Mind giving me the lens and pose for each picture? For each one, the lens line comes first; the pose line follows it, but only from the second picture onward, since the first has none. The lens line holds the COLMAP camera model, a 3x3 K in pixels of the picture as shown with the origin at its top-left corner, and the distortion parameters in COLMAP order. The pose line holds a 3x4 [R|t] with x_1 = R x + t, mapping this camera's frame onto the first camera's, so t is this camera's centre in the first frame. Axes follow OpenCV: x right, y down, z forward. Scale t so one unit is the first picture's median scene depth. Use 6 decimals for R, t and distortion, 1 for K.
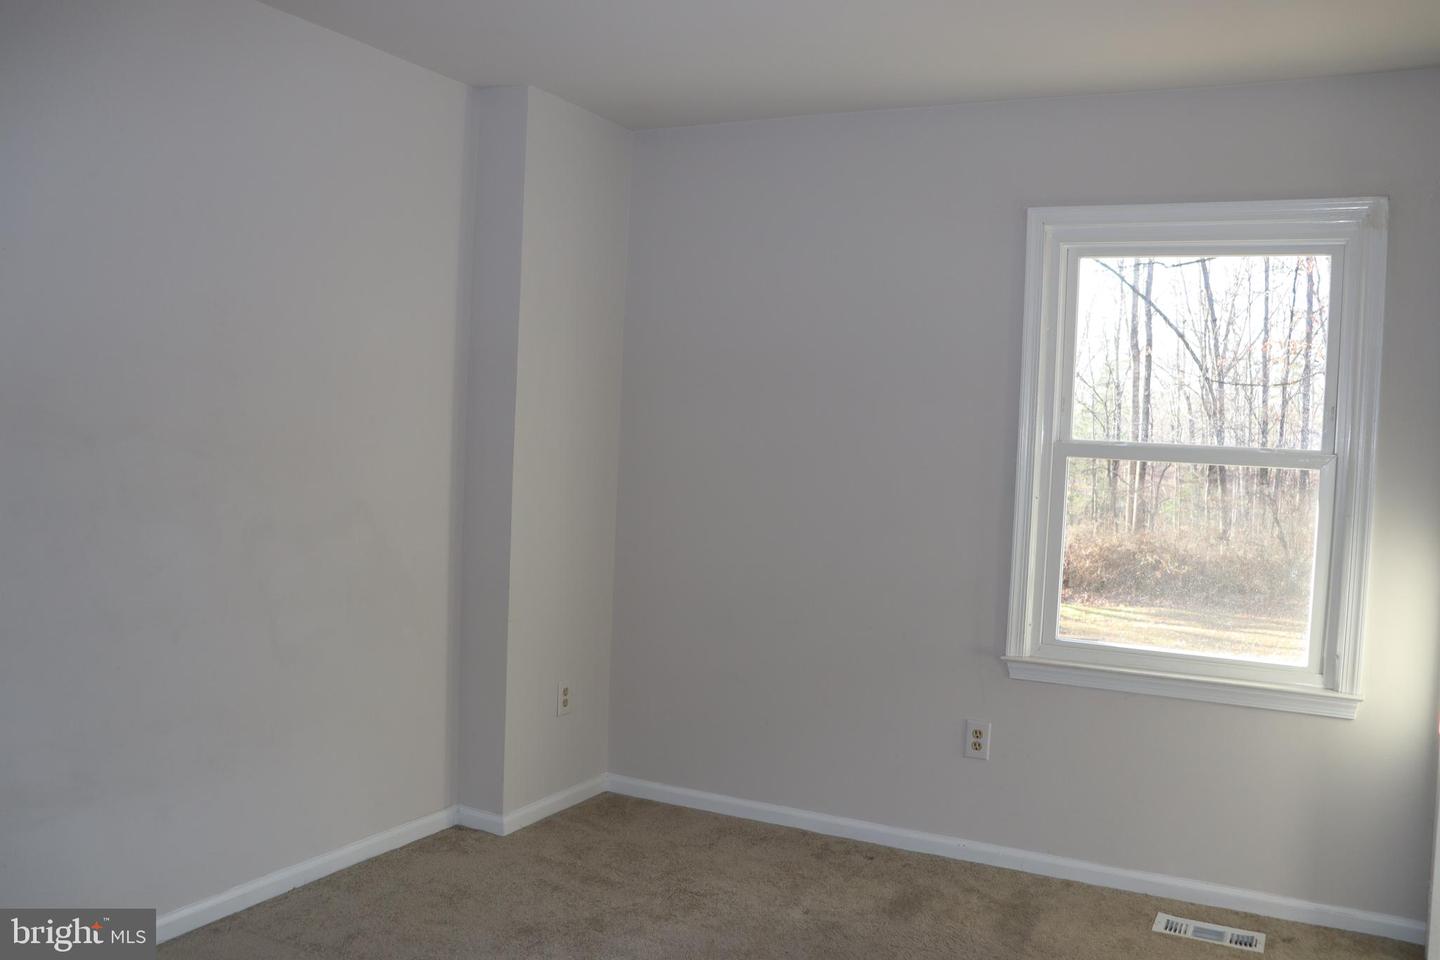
lens RADIAL K [[1207.1, 0, 720.0], [0, 1207.1, 480.0], [0, 0, 1]] dist [-0.170448, 0.159538]
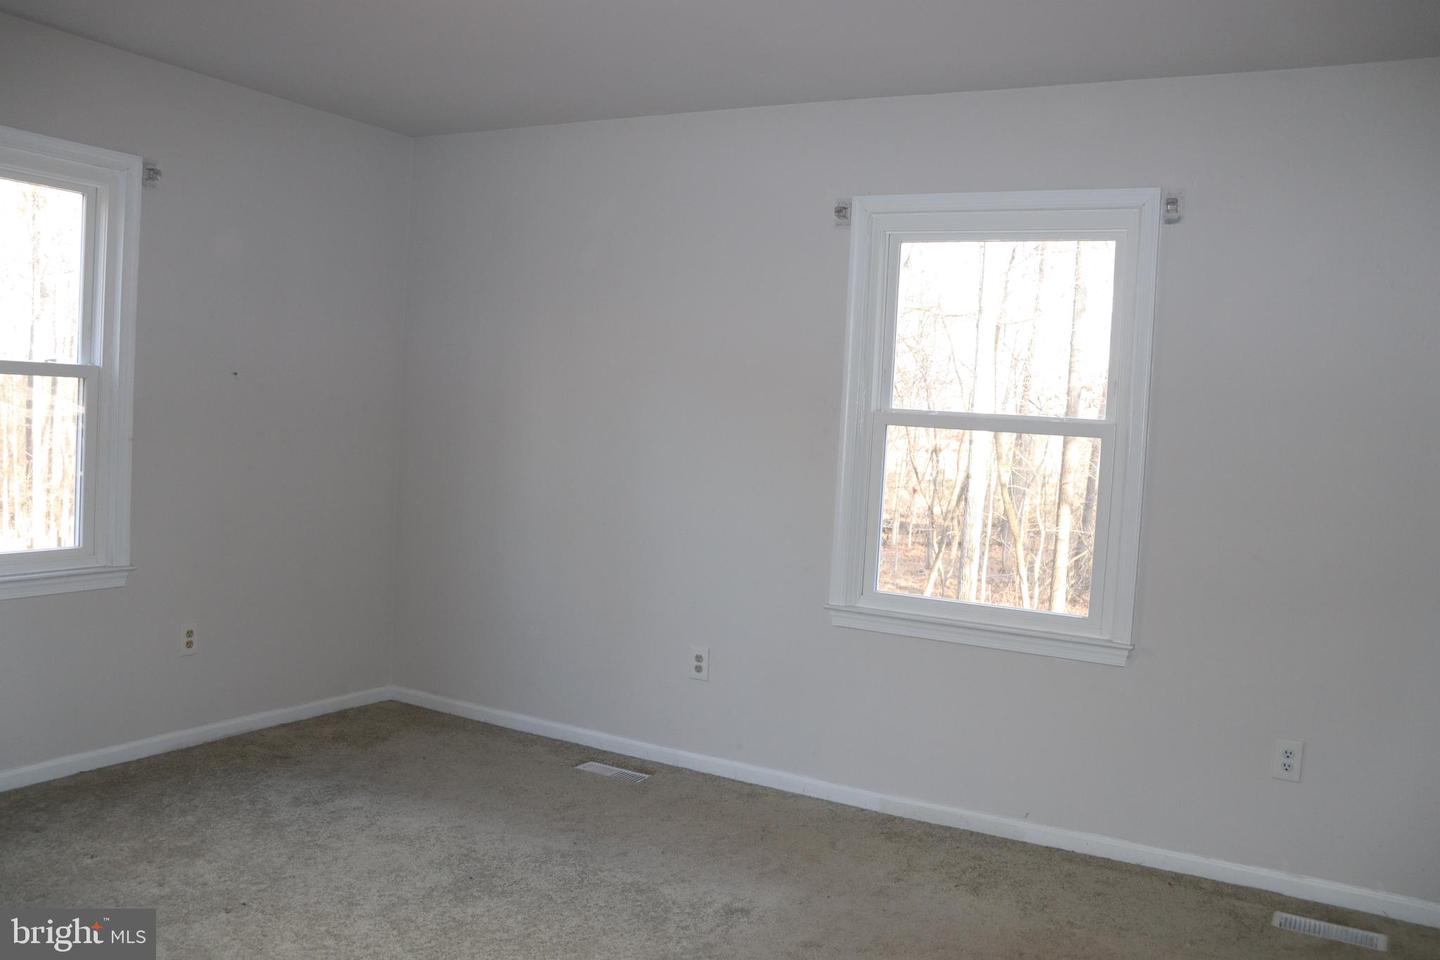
lens RADIAL K [[1185.1, 0, 720.0], [0, 1185.1, 480.0], [0, 0, 1]] dist [-0.160872, 0.156160]
pose [[0.999000, 0.011841, -0.043115, 0.223647], [-0.011075, 0.999778, 0.017951, 0.015958], [0.043318, -0.017455, 0.998909, -0.107545]]
